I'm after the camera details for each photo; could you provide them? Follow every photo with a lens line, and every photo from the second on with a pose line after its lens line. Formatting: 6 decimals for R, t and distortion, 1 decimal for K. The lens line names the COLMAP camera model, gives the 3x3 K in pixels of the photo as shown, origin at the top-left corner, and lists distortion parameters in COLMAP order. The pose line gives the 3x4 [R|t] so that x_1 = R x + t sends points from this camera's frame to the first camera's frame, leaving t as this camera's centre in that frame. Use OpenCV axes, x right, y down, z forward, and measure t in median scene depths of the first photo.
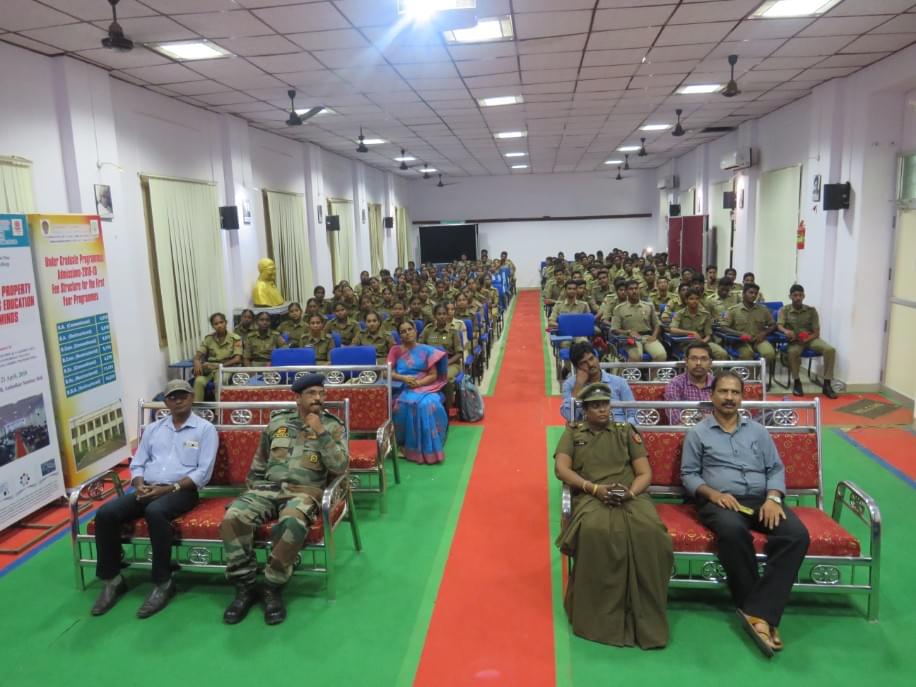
lens RADIAL K [[656.9, 0, 461.7], [0, 656.9, 338.9], [0, 0, 1]] dist [-0.027051, -0.000470]
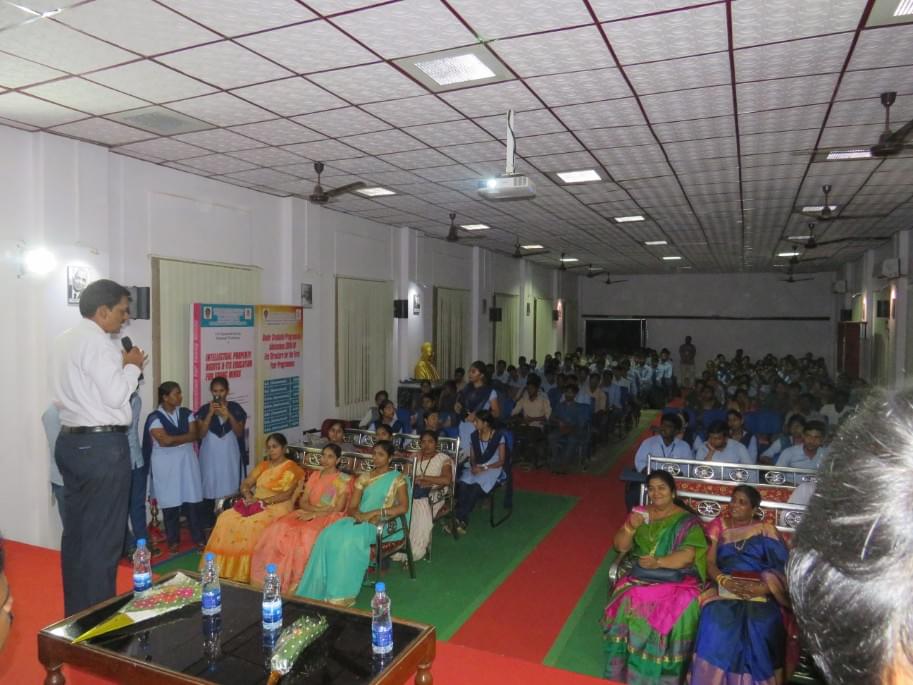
lens RADIAL K [[654.7, 0, 453.5], [0, 654.7, 335.3], [0, 0, 1]] dist [-0.027051, -0.000470]
pose [[0.952531, 0.050223, -0.300269, 0.147994], [-0.091170, 0.988091, -0.123949, 0.013350], [0.290468, 0.145441, 0.945767, -0.187653]]
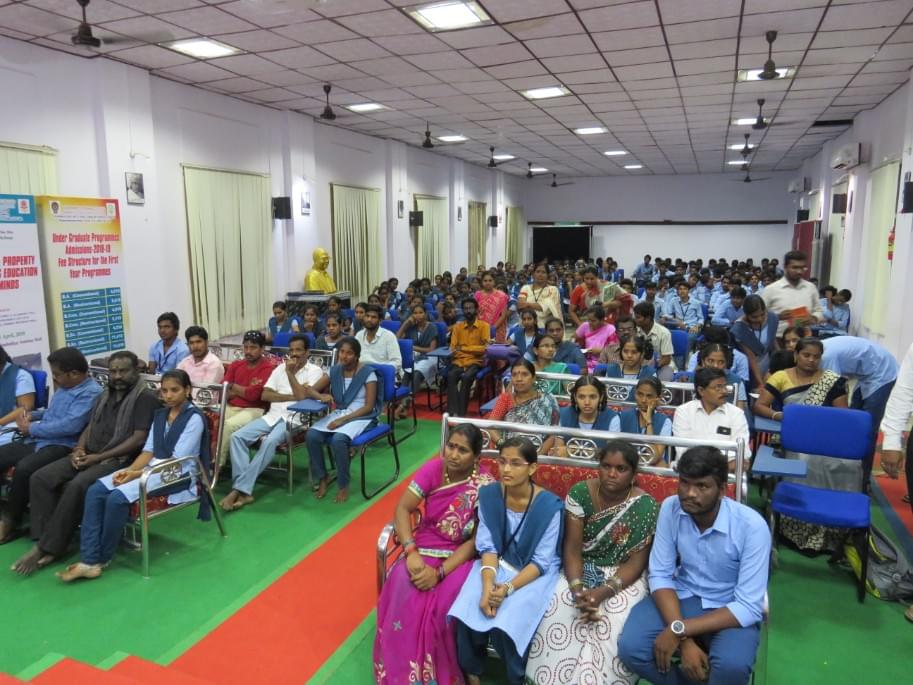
lens RADIAL K [[654.7, 0, 455.7], [0, 654.7, 339.7], [0, 0, 1]] dist [-0.027051, -0.000470]
pose [[0.966035, 0.071101, -0.248436, 0.242959], [-0.071776, 0.997401, 0.006350, 0.000887], [0.248242, 0.011698, 0.968627, 0.057830]]
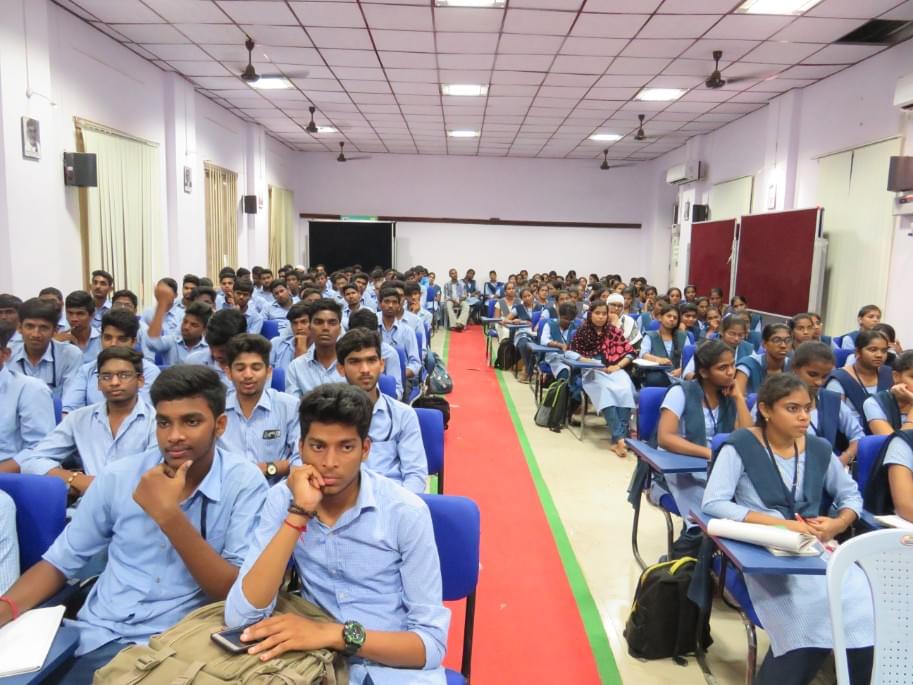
lens RADIAL K [[654.7, 0, 455.1], [0, 654.7, 337.8], [0, 0, 1]] dist [-0.027051, -0.000470]
pose [[0.992238, 0.049391, 0.114120, 0.043872], [-0.045217, 0.998220, -0.038879, -0.094077], [-0.115837, 0.033418, 0.992706, 0.964523]]
